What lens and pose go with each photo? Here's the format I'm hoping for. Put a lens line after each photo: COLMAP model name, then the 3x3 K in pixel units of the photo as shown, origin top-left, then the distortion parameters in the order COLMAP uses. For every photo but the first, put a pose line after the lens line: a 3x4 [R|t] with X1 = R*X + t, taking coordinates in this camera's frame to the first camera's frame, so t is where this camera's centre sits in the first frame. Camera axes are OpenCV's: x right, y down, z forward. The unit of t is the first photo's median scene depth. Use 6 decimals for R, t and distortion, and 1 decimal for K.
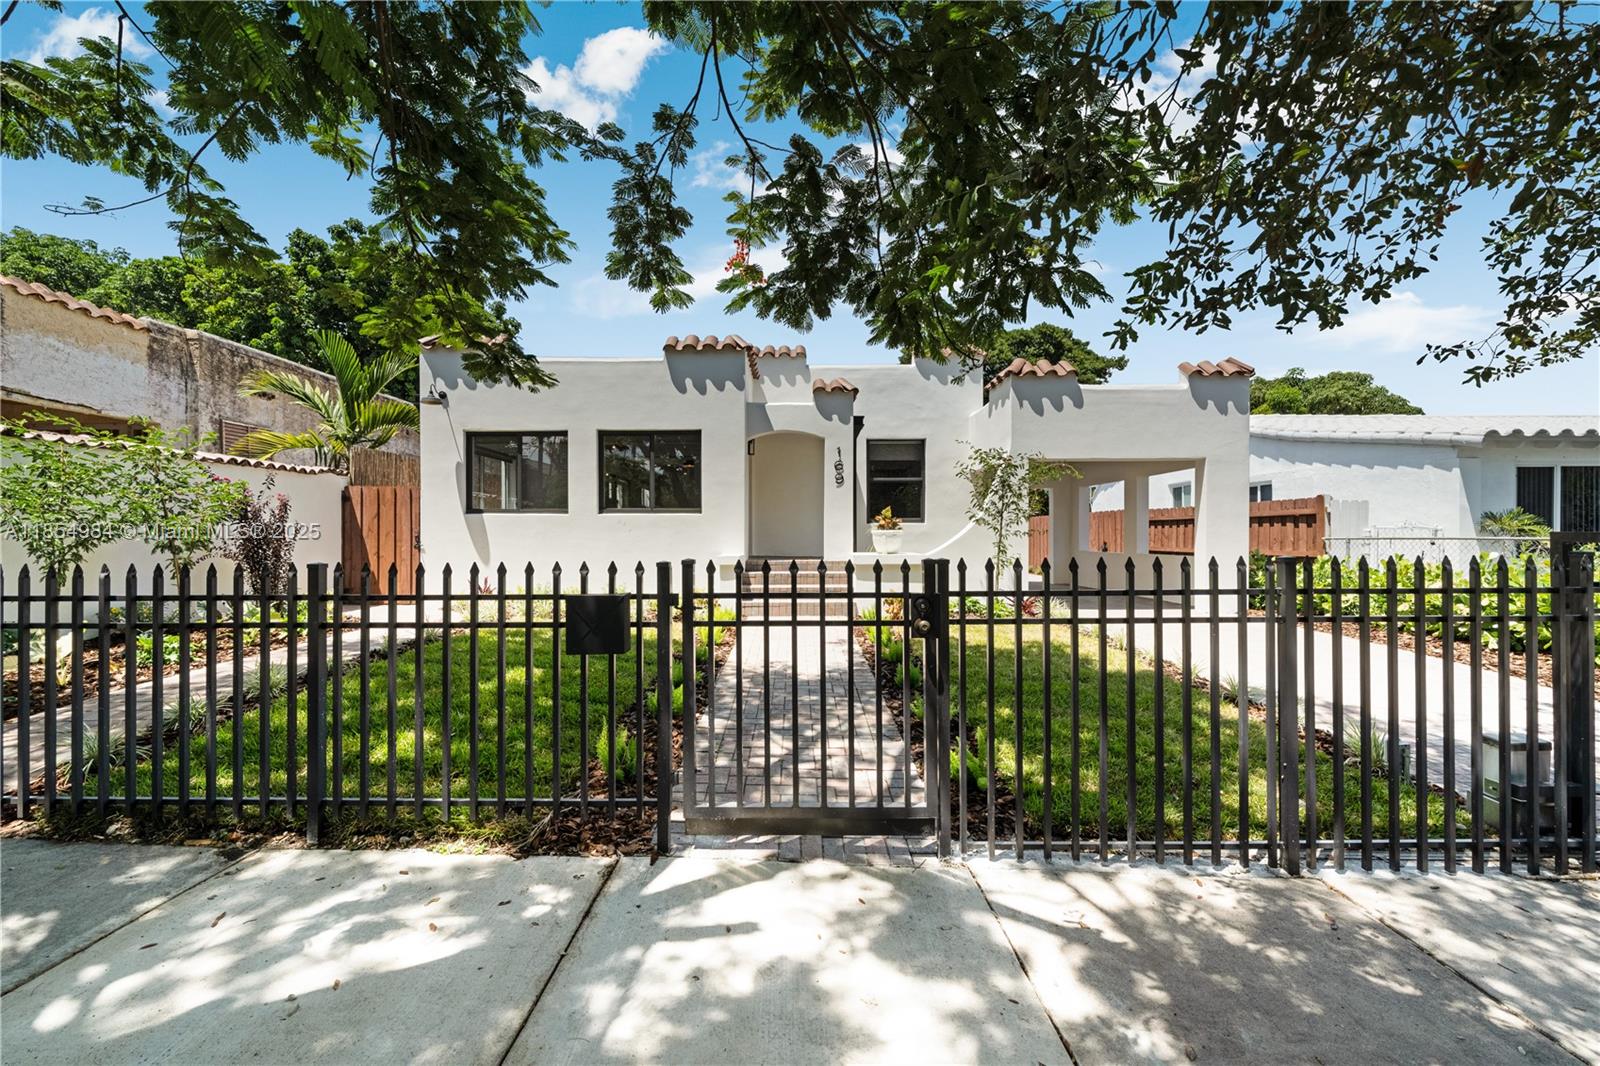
lens RADIAL K [[620.9, 0, 798.5], [0, 620.9, 534.9], [0, 0, 1]] dist [-0.002434, -0.000069]
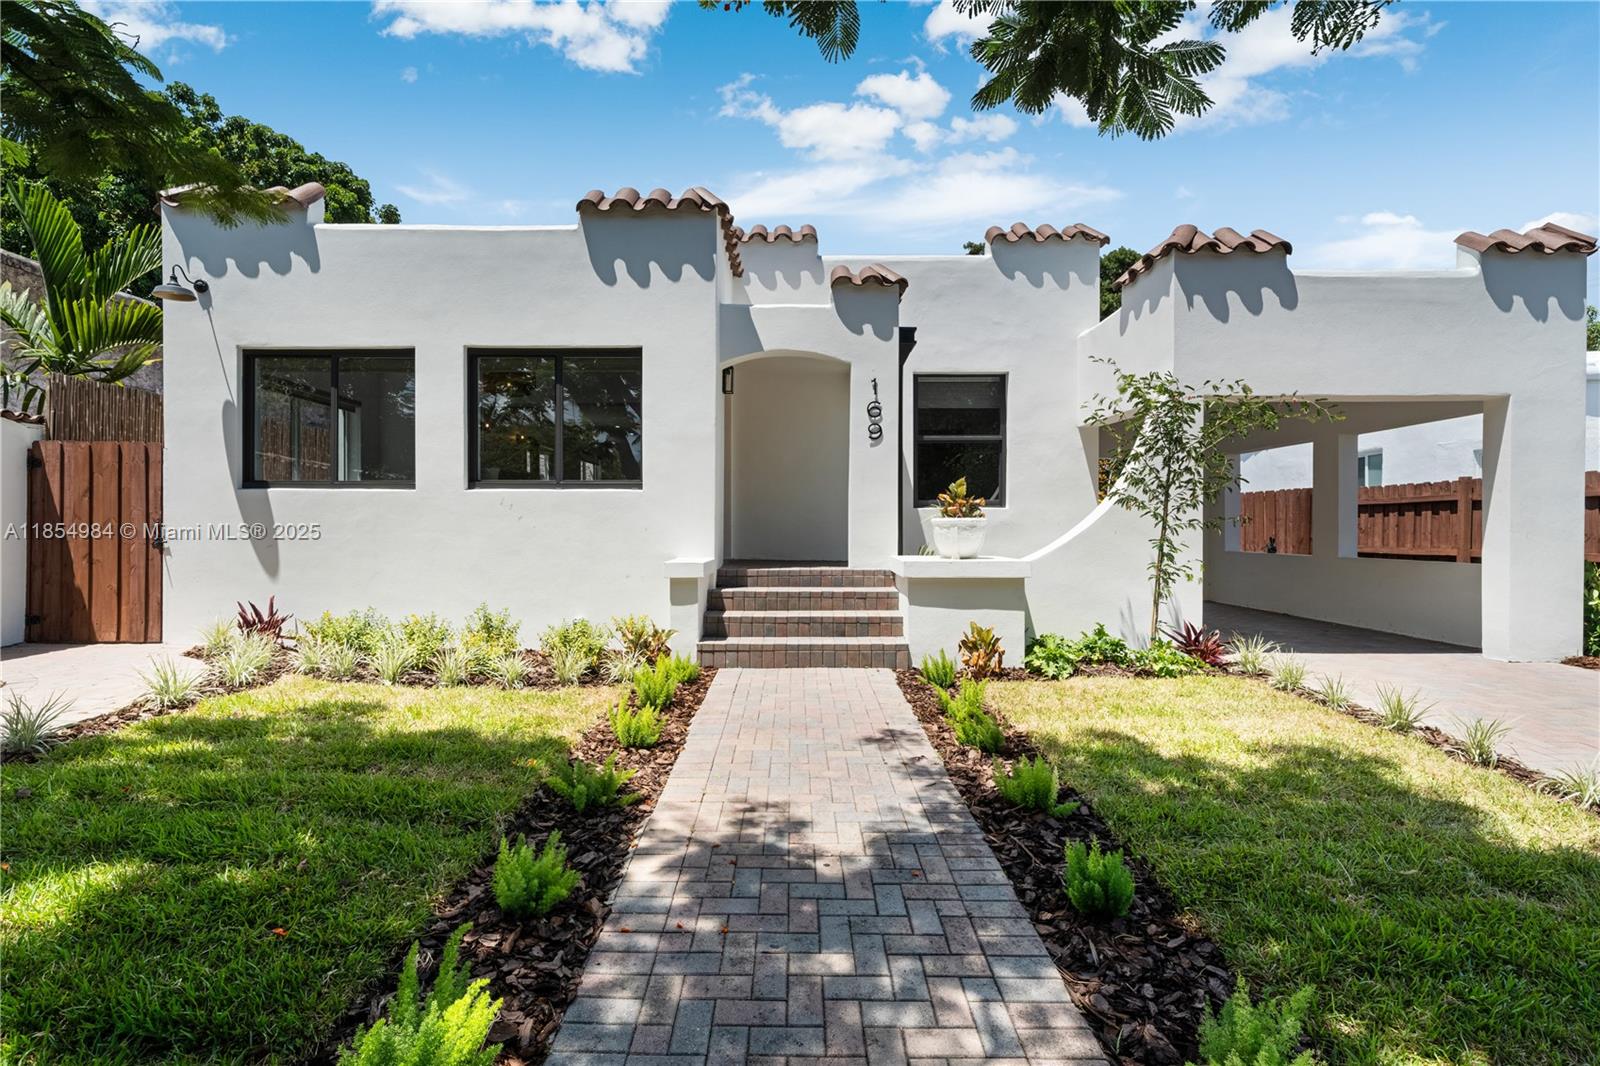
lens RADIAL K [[735.1, 0, 799.5], [0, 735.1, 533.6], [0, 0, 1]] dist [0.000964, 0.000286]
pose [[0.999991, 0.002440, 0.003588, -0.008862], [-0.002476, 0.999947, 0.010020, 0.000231], [-0.003563, -0.010029, 0.999943, 0.296201]]
